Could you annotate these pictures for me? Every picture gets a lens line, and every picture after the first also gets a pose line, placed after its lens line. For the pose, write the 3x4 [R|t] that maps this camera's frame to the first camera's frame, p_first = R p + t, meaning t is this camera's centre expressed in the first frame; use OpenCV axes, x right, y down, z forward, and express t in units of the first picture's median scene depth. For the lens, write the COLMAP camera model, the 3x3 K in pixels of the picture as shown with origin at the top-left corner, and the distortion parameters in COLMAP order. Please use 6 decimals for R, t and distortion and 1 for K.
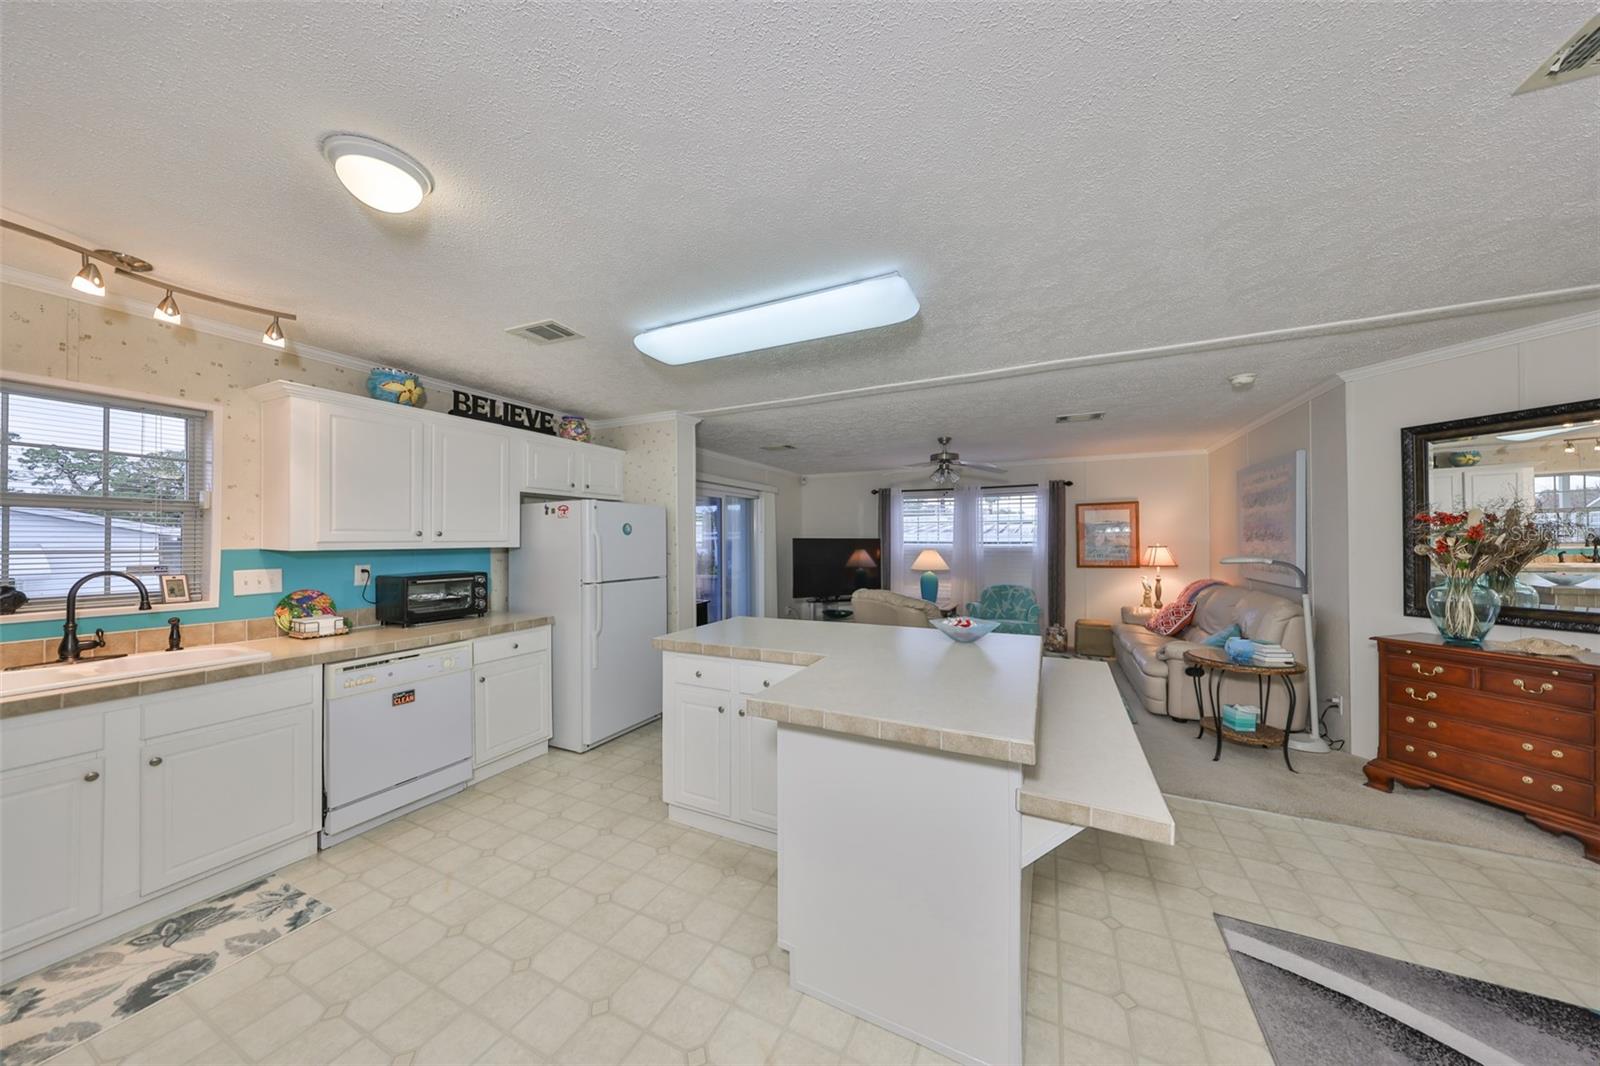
lens RADIAL K [[507.5, 0, 848.7], [0, 507.5, 538.3], [0, 0, 1]] dist [-0.001704, 0.000015]
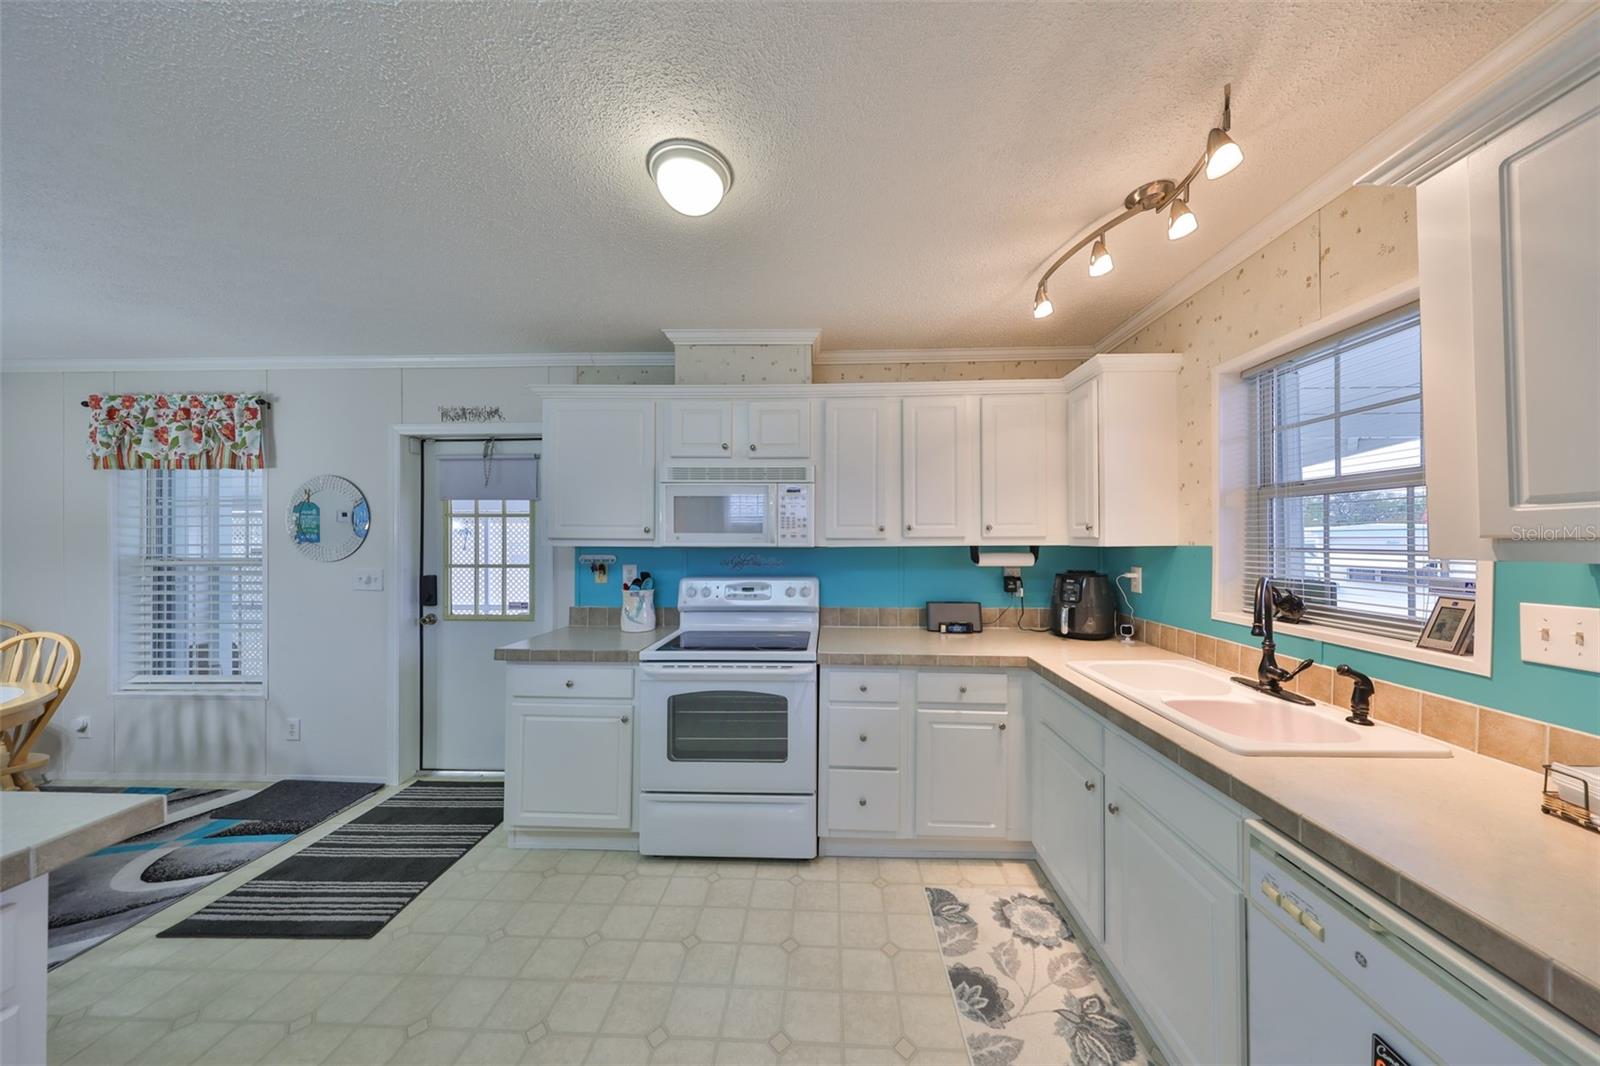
lens RADIAL K [[495.5, 0, 818.6], [0, 495.5, 538.9], [0, 0, 1]] dist [-0.000157, 0.000010]
pose [[-0.939853, 0.004855, -0.341546, -0.387517], [0.007377, 0.999954, -0.006085, 0.005988], [0.341501, -0.008239, -0.939845, 0.936297]]
